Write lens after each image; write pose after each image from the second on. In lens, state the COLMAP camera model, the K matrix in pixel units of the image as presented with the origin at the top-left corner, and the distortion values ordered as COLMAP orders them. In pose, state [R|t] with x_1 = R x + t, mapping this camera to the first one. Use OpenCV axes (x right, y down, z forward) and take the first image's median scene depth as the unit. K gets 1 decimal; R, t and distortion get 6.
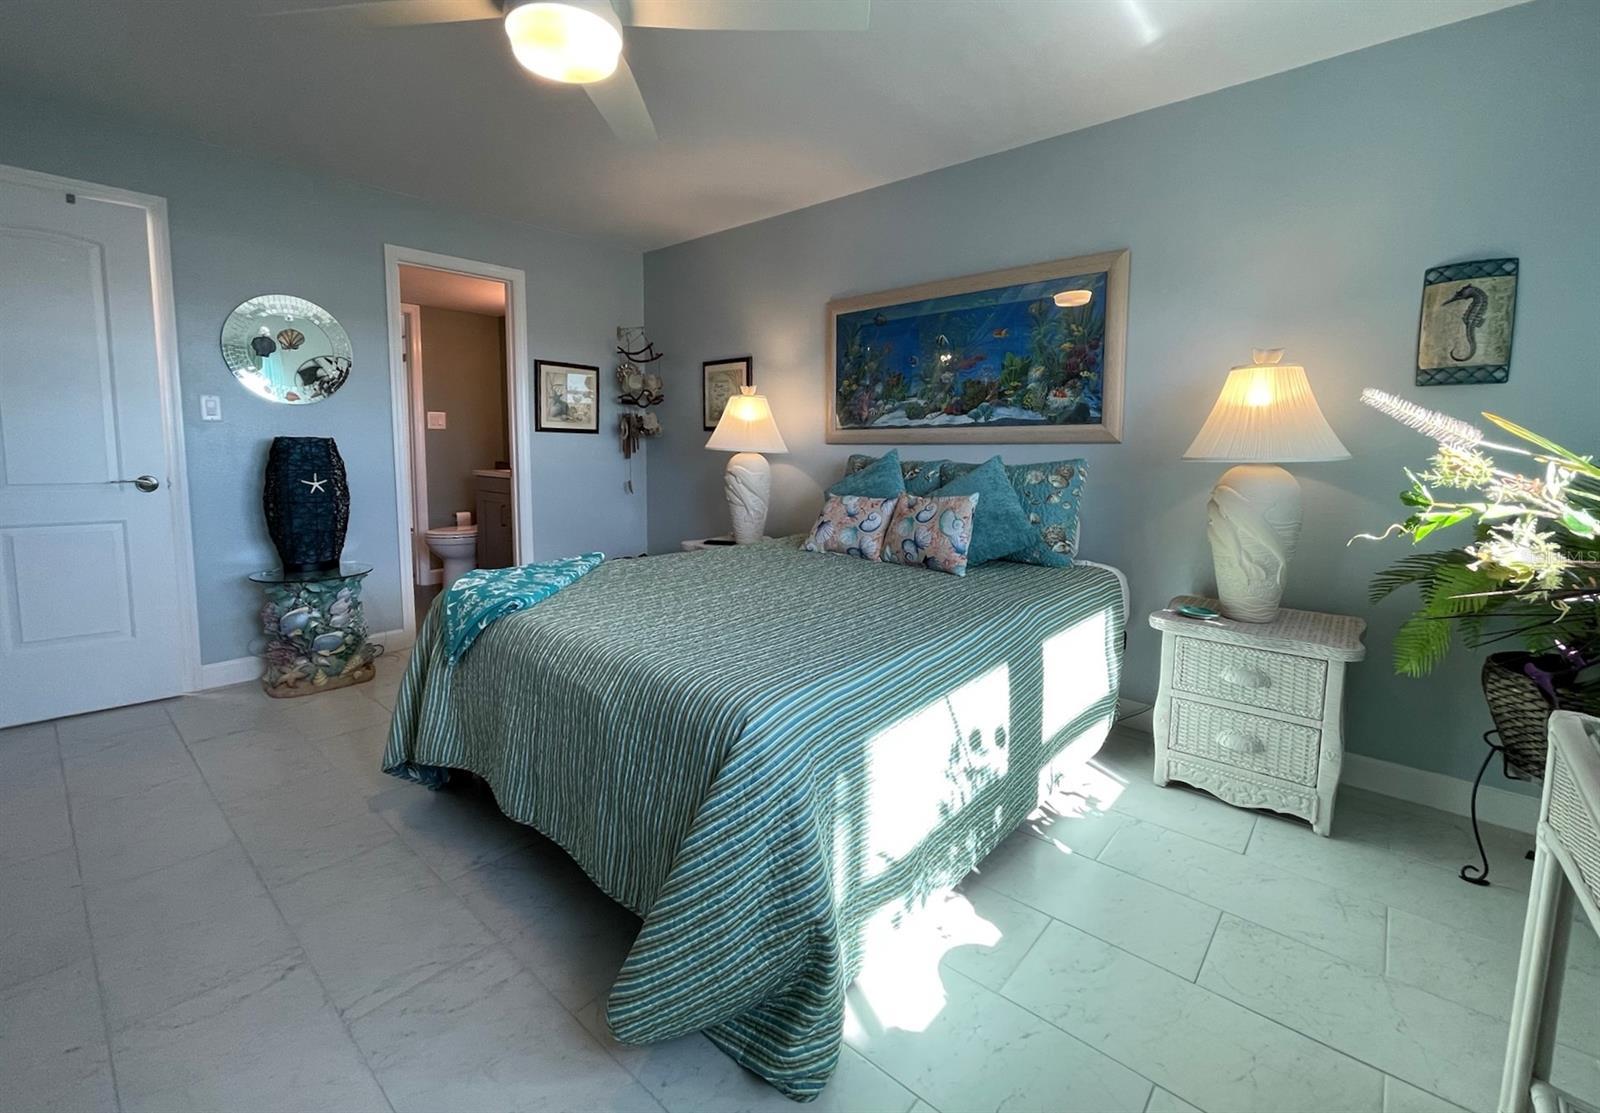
lens RADIAL K [[686.0, 0, 824.6], [0, 686.0, 510.8], [0, 0, 1]] dist [0.000406, 0.000655]
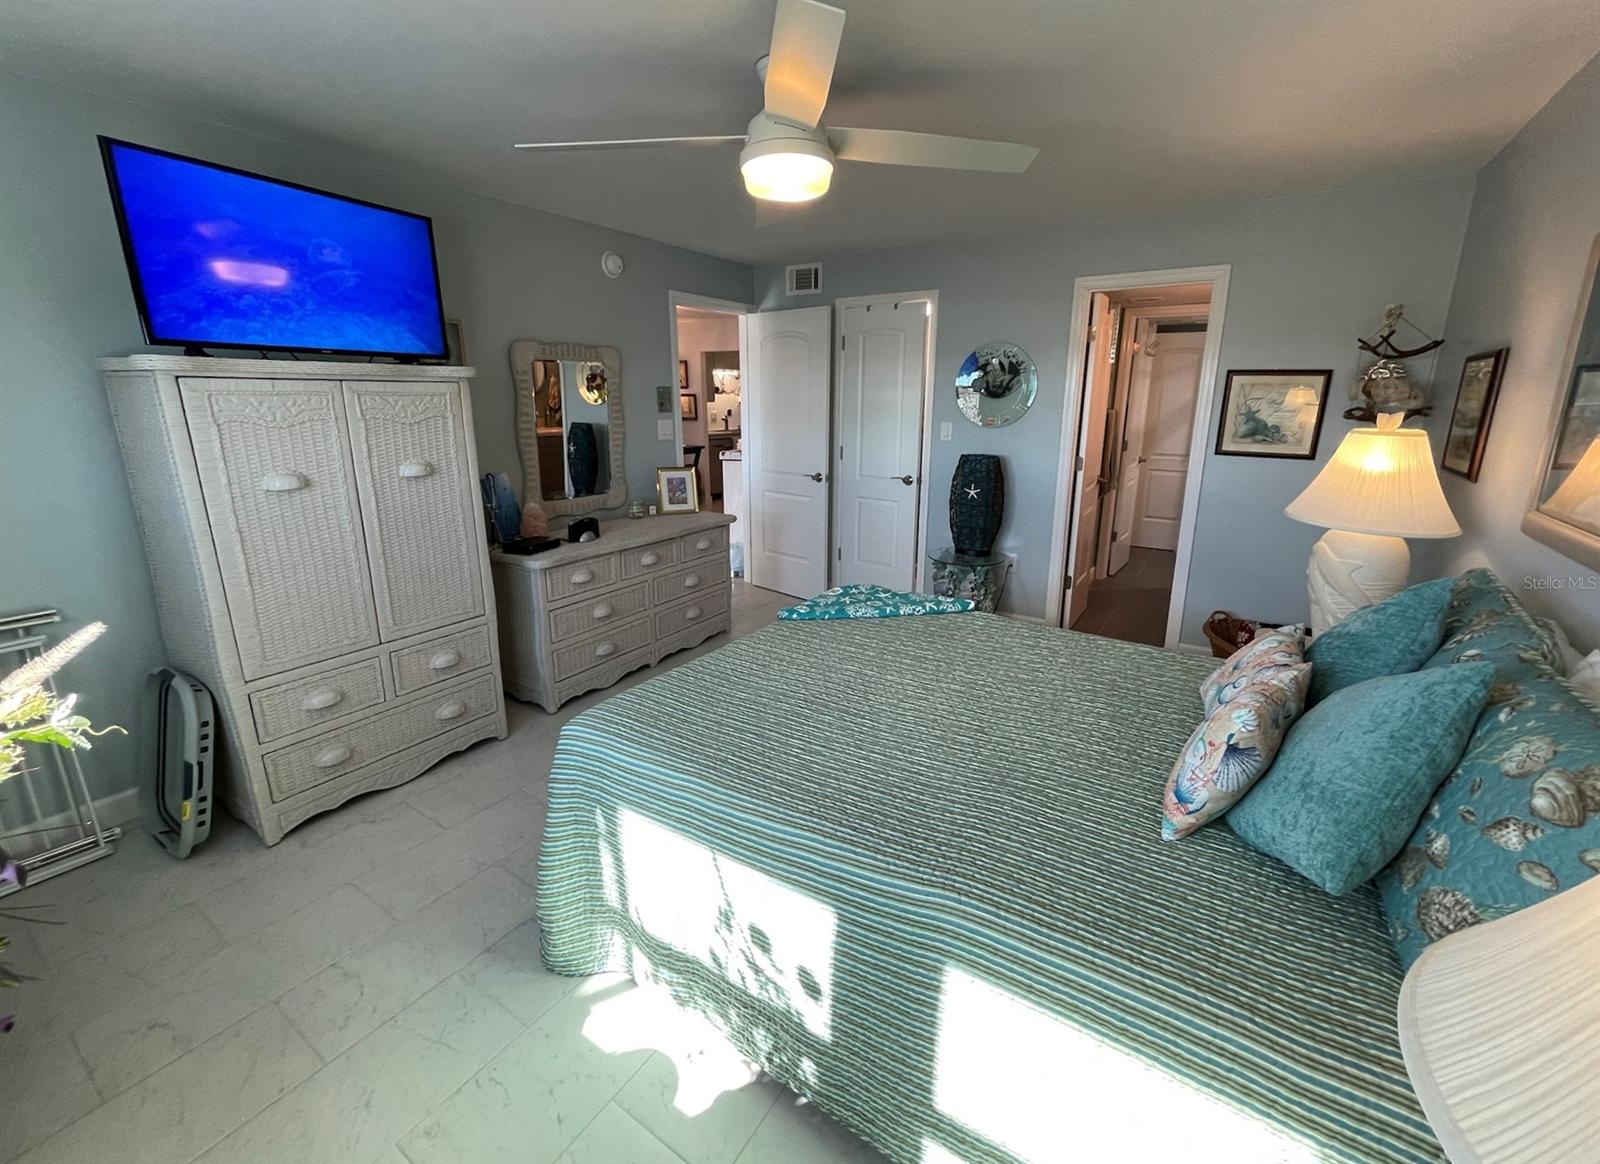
lens RADIAL K [[662.9, 0, 802.3], [0, 662.9, 571.6], [0, 0, 1]] dist [0.004610, 0.000289]
pose [[0.120647, 0.246504, -0.961603, 0.578744], [-0.100378, 0.966743, 0.235227, -0.187168], [0.987607, 0.068145, 0.141379, 0.593327]]
